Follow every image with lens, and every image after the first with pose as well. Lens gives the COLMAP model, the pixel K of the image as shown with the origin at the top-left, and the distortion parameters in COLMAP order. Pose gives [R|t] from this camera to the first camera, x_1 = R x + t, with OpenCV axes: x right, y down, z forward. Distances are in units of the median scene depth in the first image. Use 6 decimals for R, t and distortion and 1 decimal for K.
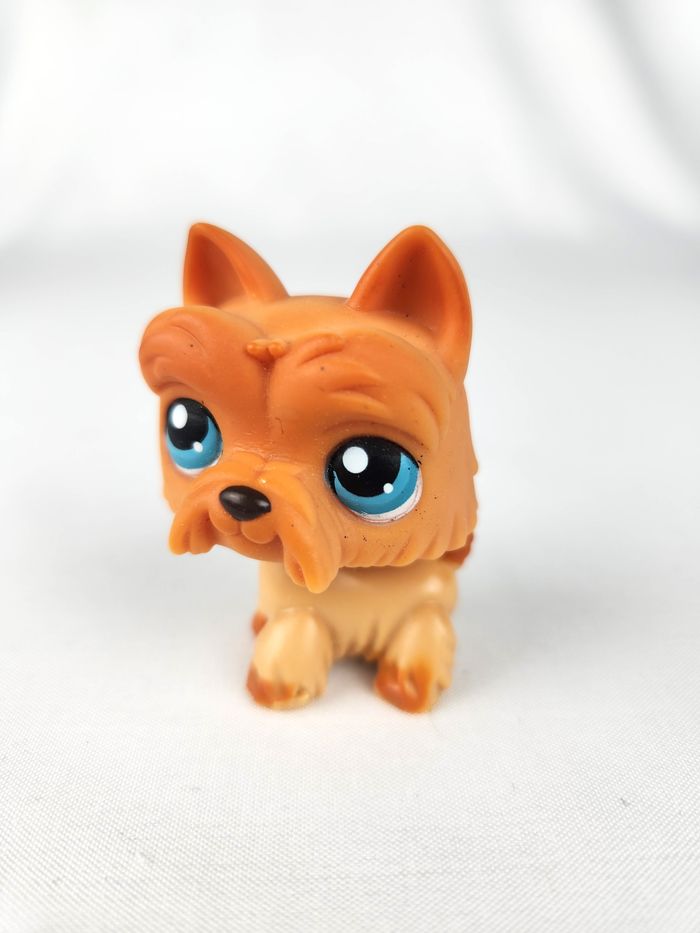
lens RADIAL K [[623.7, 0, 350.0], [0, 623.7, 466.5], [0, 0, 1]] dist [0.001902, 0.000386]
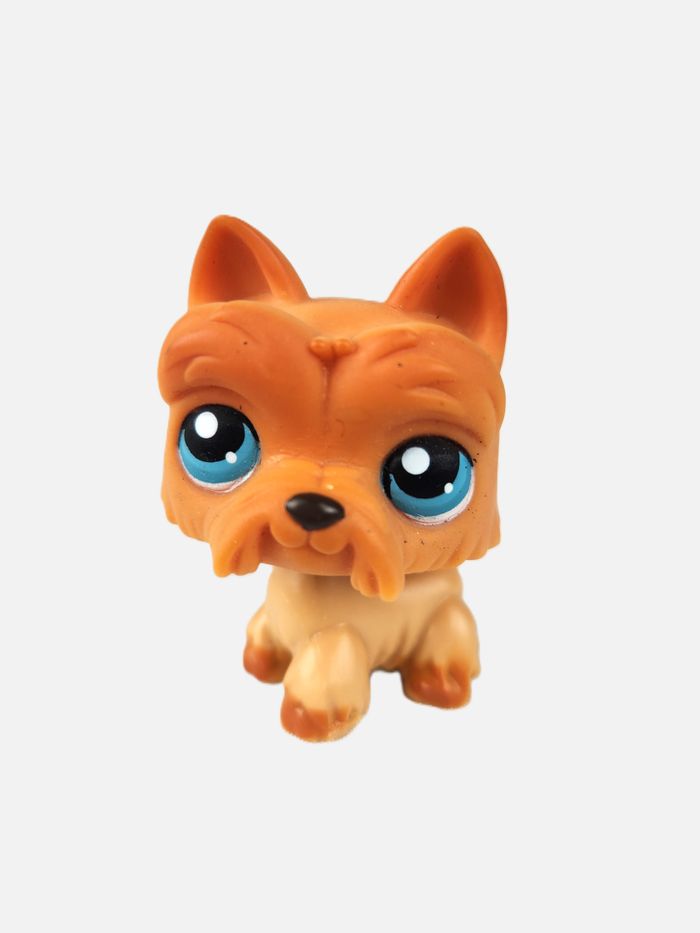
lens RADIAL K [[623.7, 0, 350.0], [0, 623.7, 466.5], [0, 0, 1]] dist [0.001902, 0.000386]
pose [[0.965165, -0.046806, 0.257420, -0.339690], [0.059714, 0.997308, -0.042552, 0.033512], [-0.254735, 0.056441, 0.965362, 0.085285]]
